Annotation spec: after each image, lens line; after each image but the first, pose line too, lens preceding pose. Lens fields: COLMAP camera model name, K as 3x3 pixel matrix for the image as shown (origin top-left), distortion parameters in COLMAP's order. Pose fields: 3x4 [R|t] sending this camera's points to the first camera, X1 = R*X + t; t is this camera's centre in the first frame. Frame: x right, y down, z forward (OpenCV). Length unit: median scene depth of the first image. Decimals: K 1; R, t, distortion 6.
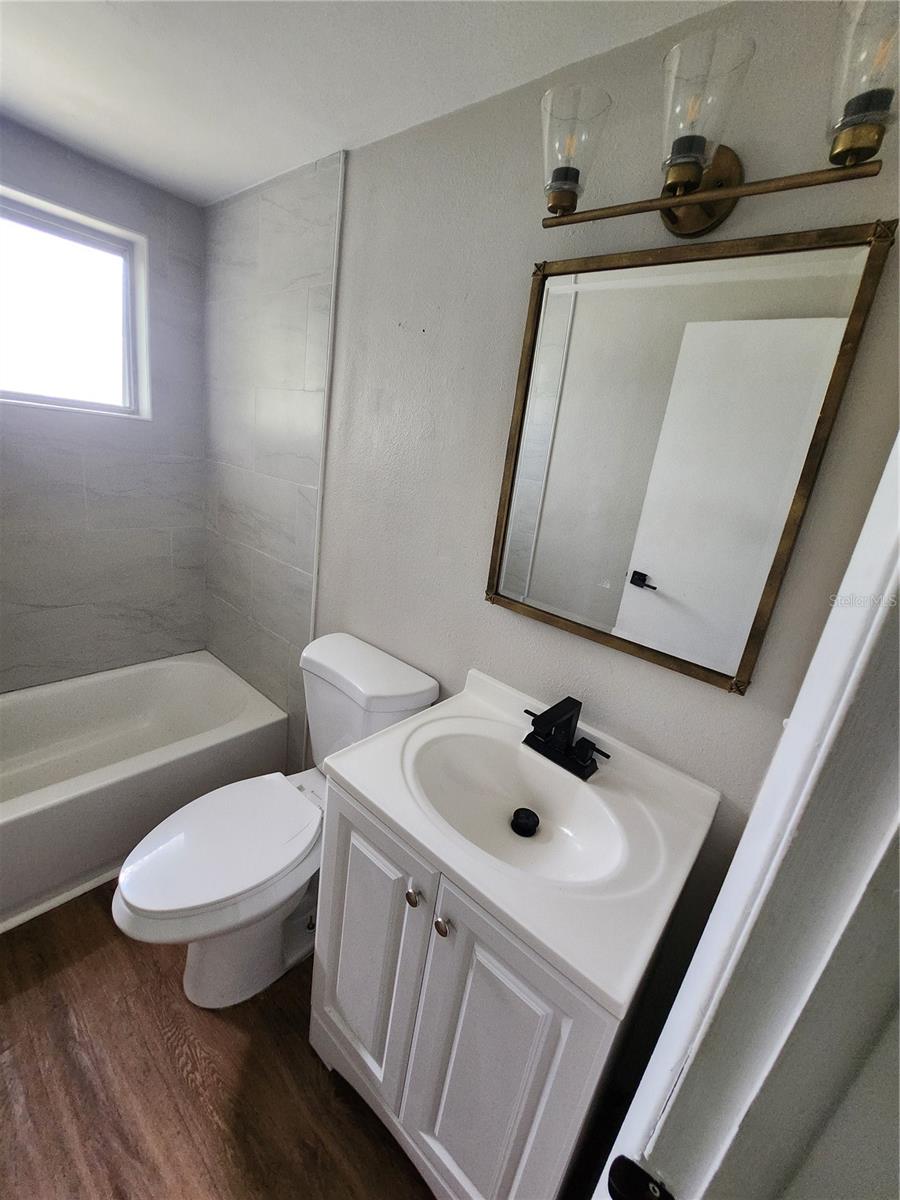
lens RADIAL K [[472.9, 0, 450.0], [0, 472.9, 600.0], [0, 0, 1]] dist [-0.024153, 0.000808]
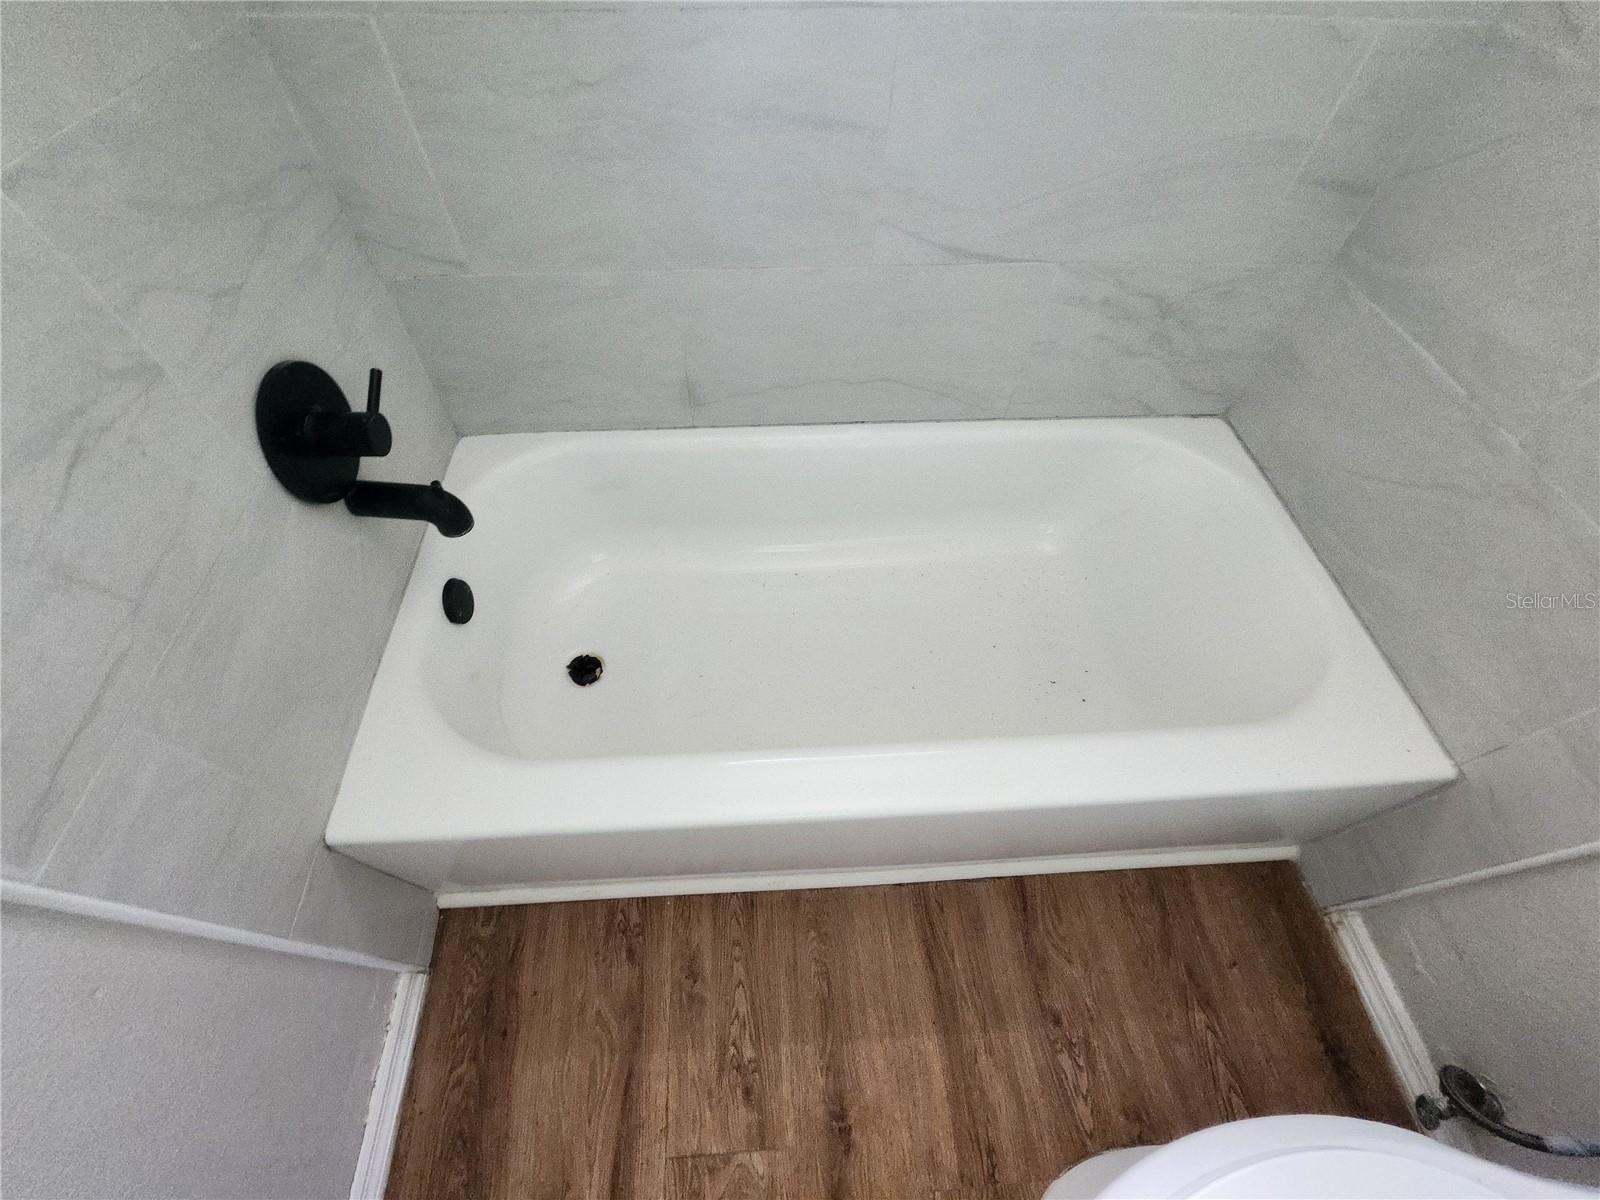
lens RADIAL K [[630.5, 0, 800.0], [0, 630.5, 600.0], [0, 0, 1]] dist [-0.024153, 0.000808]
pose [[0.685210, 0.517393, -0.512633, -0.980605], [-0.137418, 0.783027, 0.606618, -0.110045], [0.715265, -0.345216, 0.607637, 0.843043]]
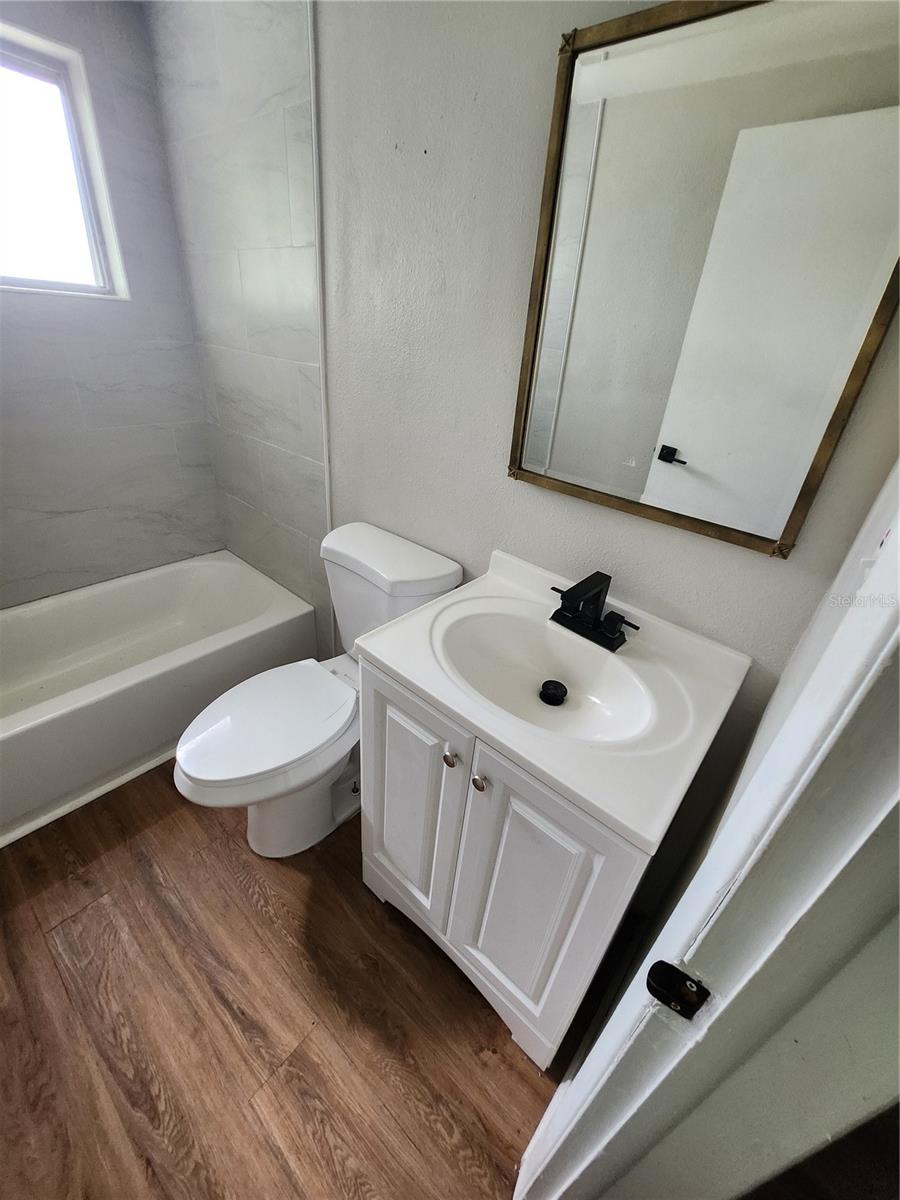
lens RADIAL K [[472.9, 0, 450.0], [0, 472.9, 600.0], [0, 0, 1]] dist [-0.024153, 0.000808]
pose [[0.998403, -0.039908, -0.039992, -0.015251], [0.047710, 0.974681, 0.218449, 0.035646], [0.030261, -0.220008, 0.975029, 0.029341]]
